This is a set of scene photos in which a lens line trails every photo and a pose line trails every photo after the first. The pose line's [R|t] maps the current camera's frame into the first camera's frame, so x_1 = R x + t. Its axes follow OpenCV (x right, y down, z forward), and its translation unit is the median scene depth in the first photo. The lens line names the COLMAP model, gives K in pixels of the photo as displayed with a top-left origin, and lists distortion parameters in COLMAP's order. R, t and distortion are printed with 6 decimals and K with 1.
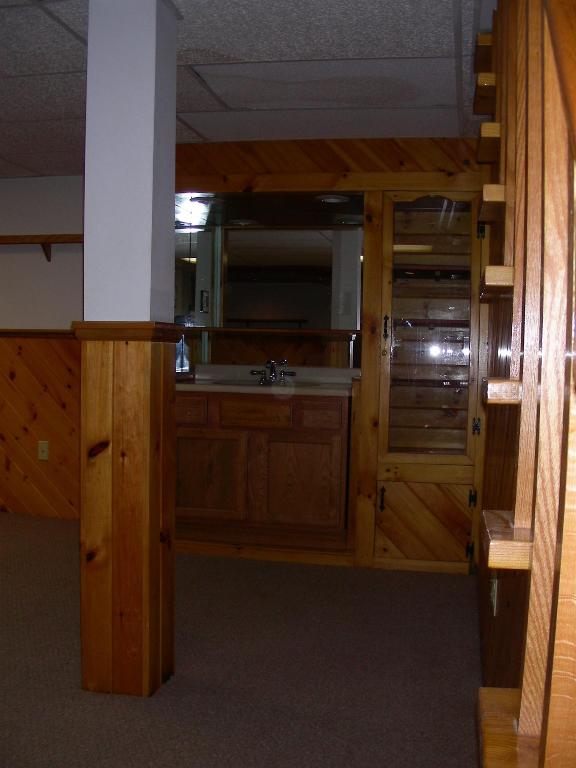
lens RADIAL K [[863.5, 0, 288.0], [0, 863.5, 384.0], [0, 0, 1]] dist [-0.209646, 0.196768]
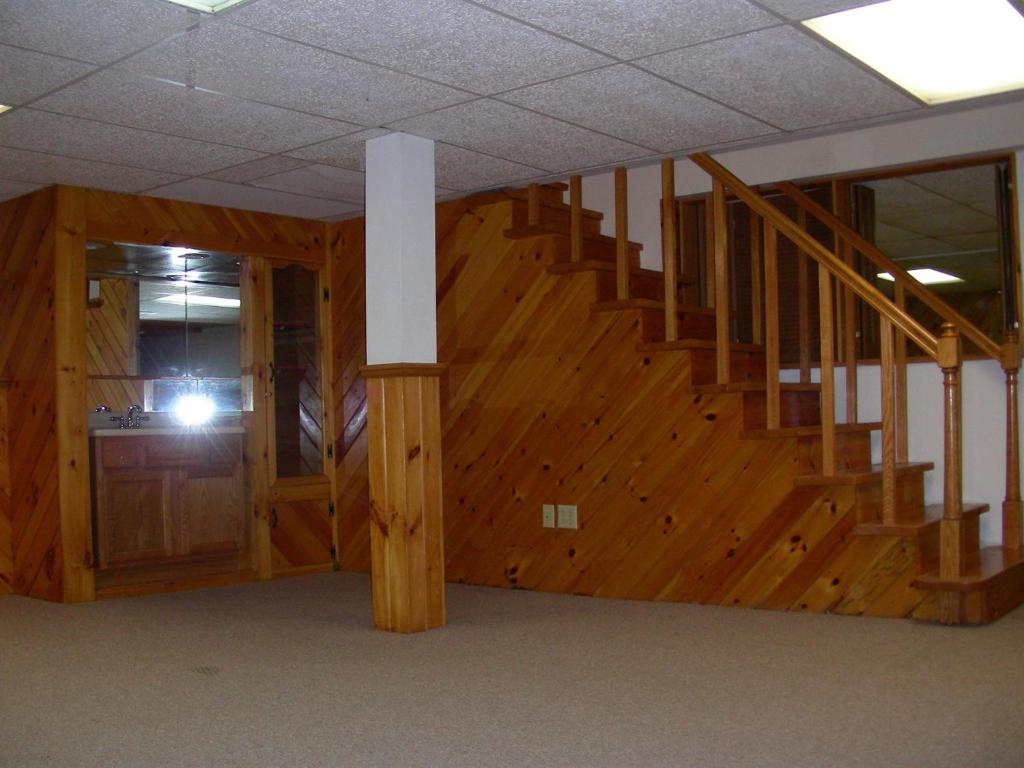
lens RADIAL K [[1151.3, 0, 512.0], [0, 1151.3, 384.0], [0, 0, 1]] dist [-0.209646, 0.196768]
pose [[0.492351, -0.005996, 0.870376, -1.092314], [0.063600, 0.997551, -0.029105, 0.016524], [-0.868070, 0.069686, 0.491526, -0.060754]]
